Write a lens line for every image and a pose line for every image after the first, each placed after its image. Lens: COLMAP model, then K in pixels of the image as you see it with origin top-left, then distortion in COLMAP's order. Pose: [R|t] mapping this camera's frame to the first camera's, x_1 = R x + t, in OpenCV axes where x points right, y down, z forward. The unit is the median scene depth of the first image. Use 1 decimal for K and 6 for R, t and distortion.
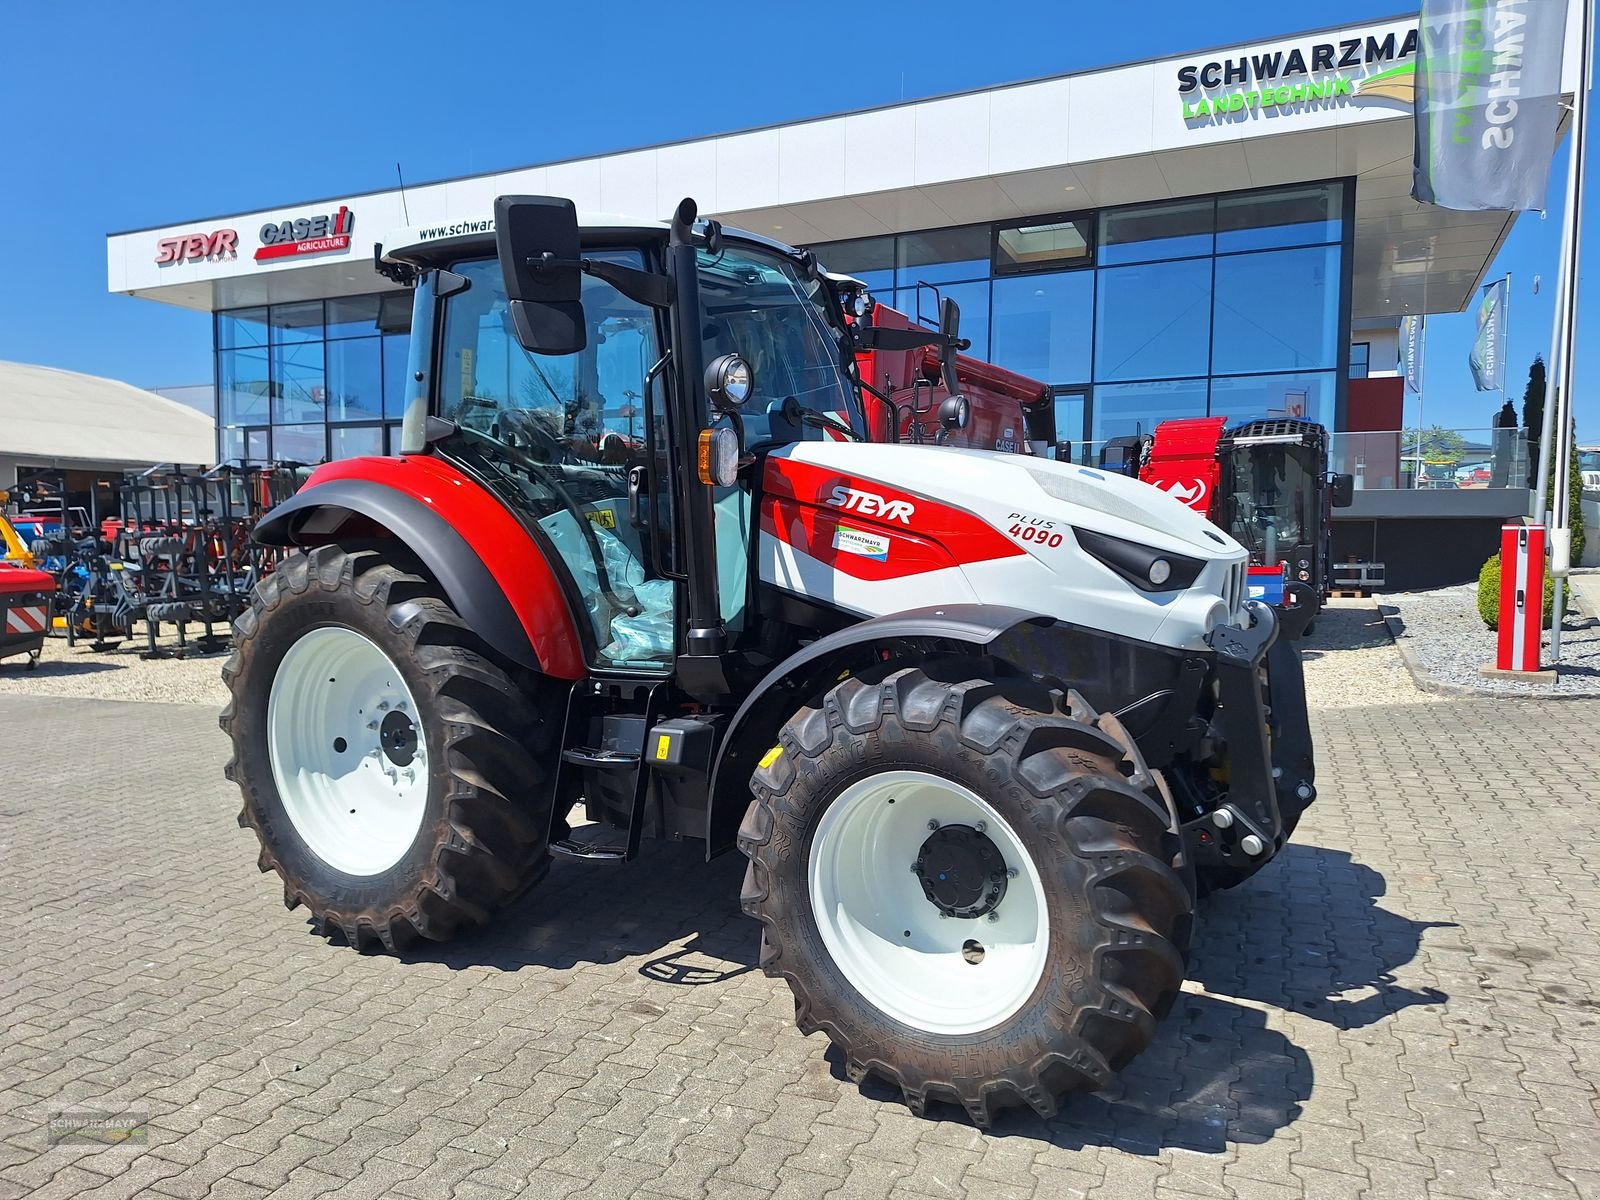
lens RADIAL K [[1110.8, 0, 799.7], [0, 1110.8, 594.0], [0, 0, 1]] dist [0.038316, -0.031694]
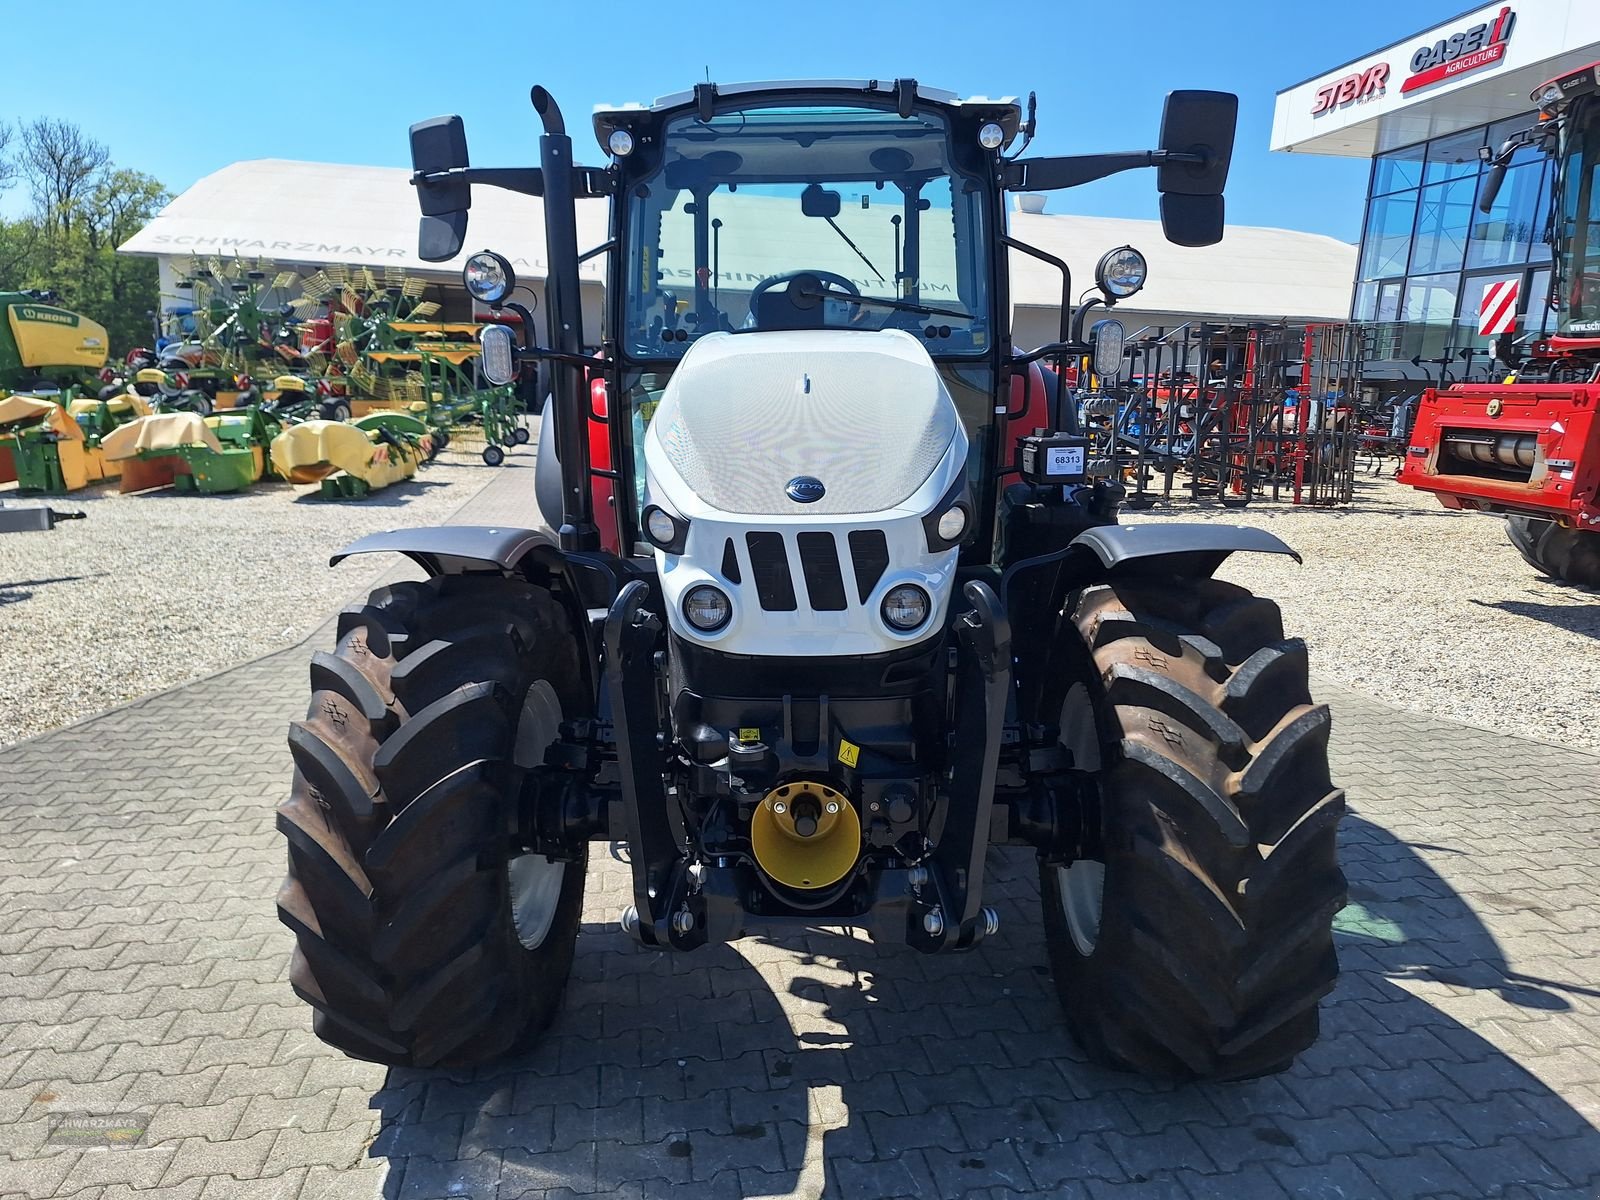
lens RADIAL K [[1110.8, 0, 825.7], [0, 1110.8, 610.4], [0, 0, 1]] dist [0.038316, -0.031694]
pose [[0.519411, 0.205474, -0.829453, 0.125063], [-0.085792, 0.978295, 0.188622, -0.013043], [0.850207, -0.026812, 0.525766, 0.092584]]
